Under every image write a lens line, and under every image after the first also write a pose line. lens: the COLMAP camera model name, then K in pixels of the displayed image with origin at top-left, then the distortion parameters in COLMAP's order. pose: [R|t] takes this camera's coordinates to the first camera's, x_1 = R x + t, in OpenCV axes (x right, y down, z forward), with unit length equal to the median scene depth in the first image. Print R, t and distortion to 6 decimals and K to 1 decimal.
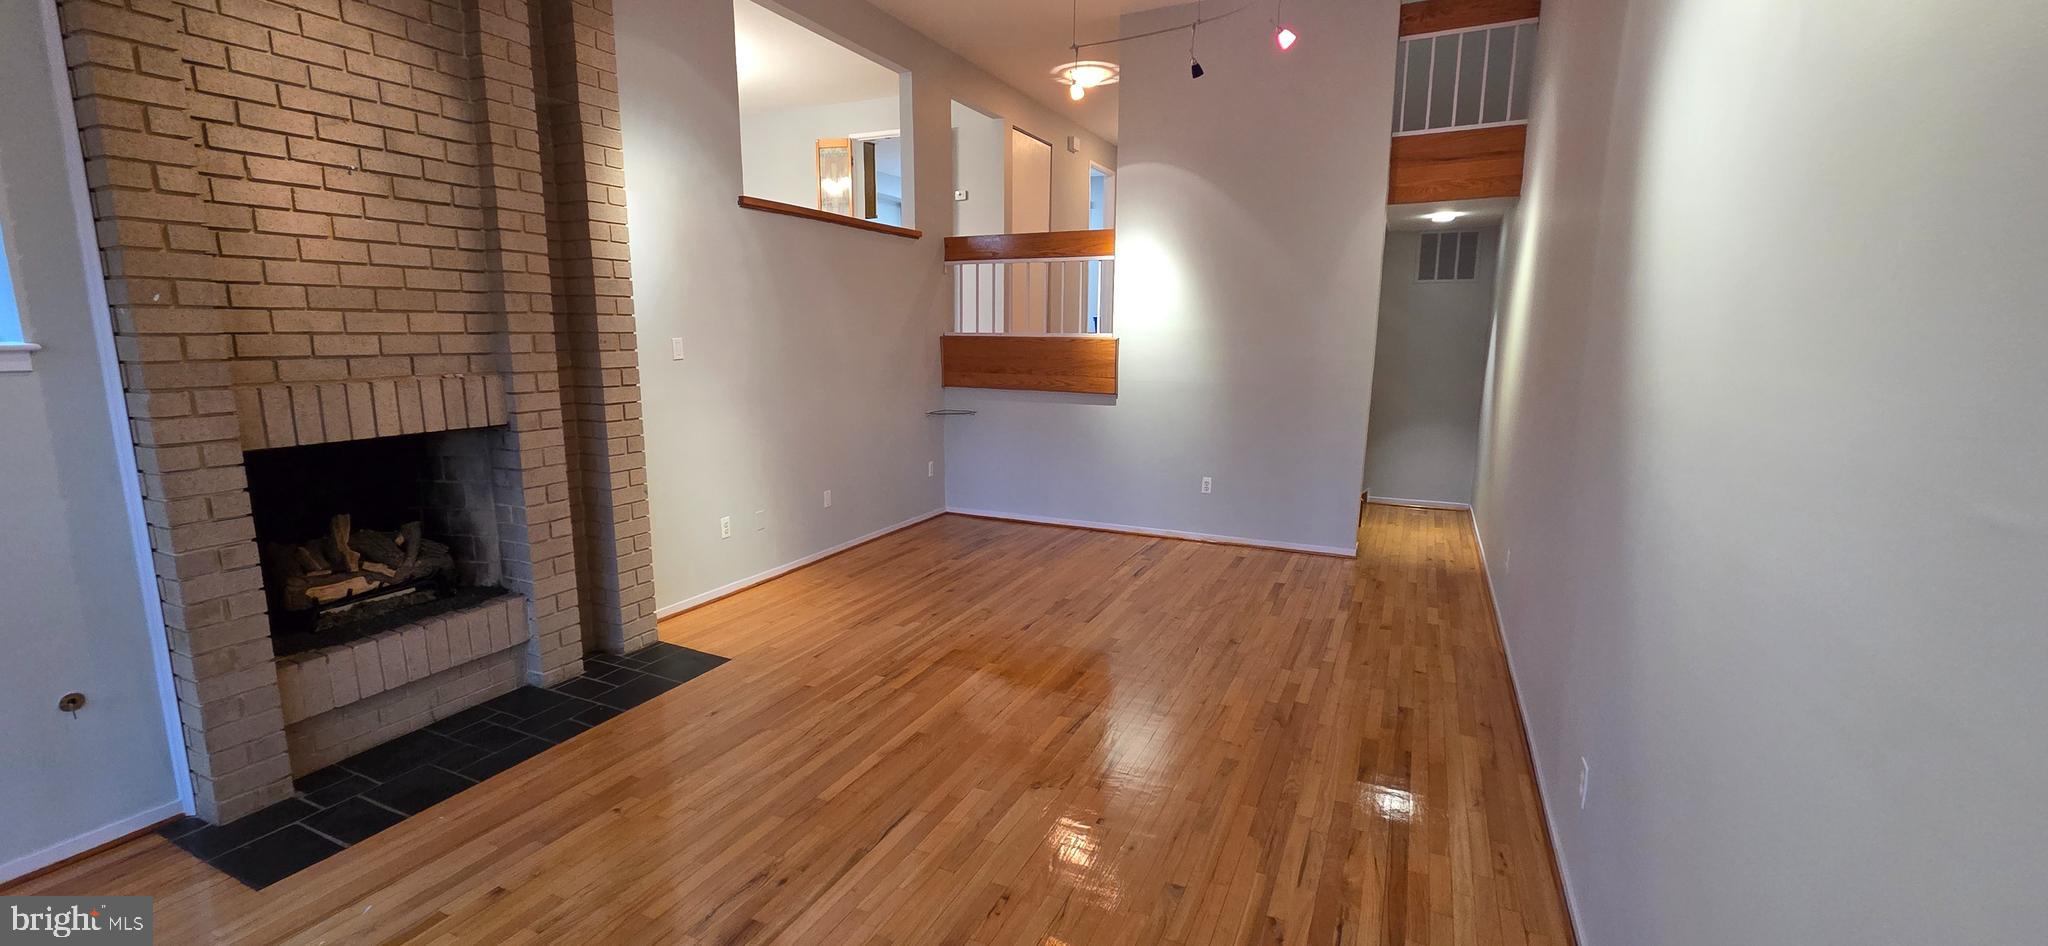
lens RADIAL K [[836.2, 0, 1017.5], [0, 836.2, 469.7], [0, 0, 1]] dist [0.002404, 0.000402]
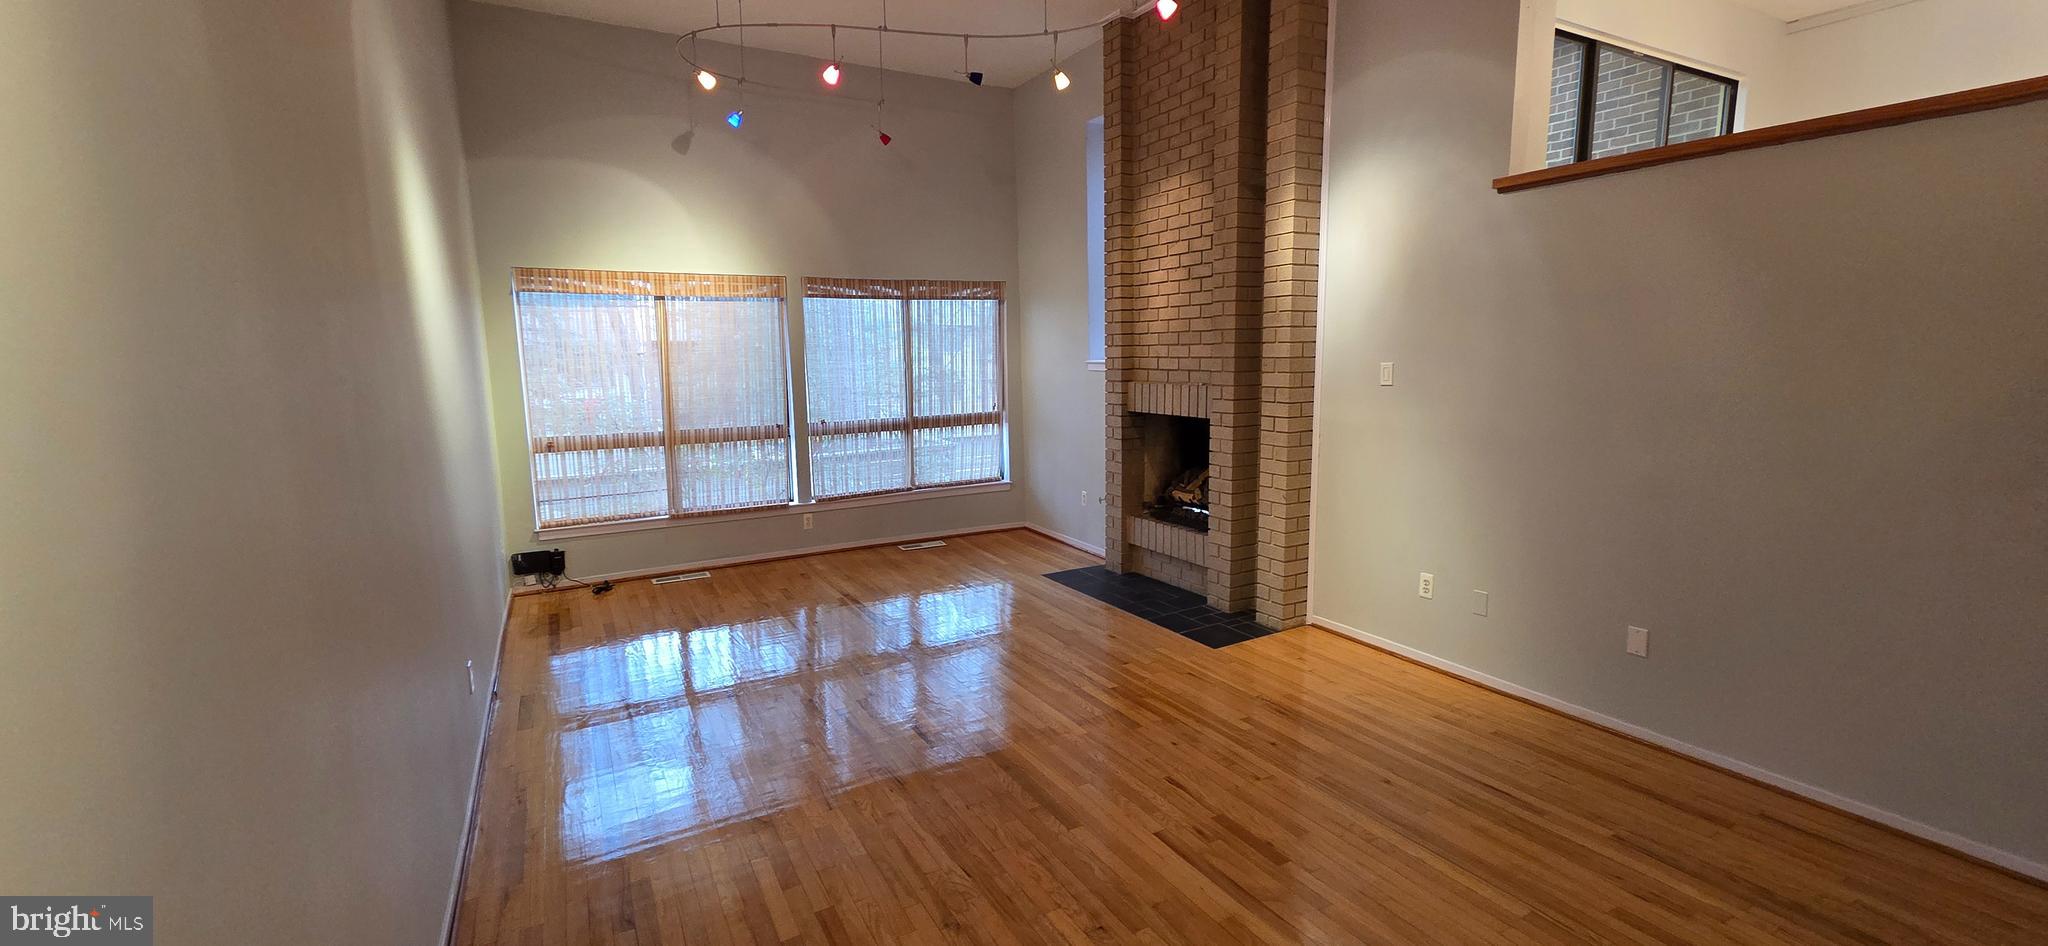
lens RADIAL K [[836.2, 0, 1027.3], [0, 836.2, 468.7], [0, 0, 1]] dist [0.002404, 0.000402]
pose [[-0.572457, 0.120119, -0.811088, 0.753559], [-0.123104, 0.965407, 0.229858, -0.257688], [0.810640, 0.231432, -0.537867, 1.486040]]
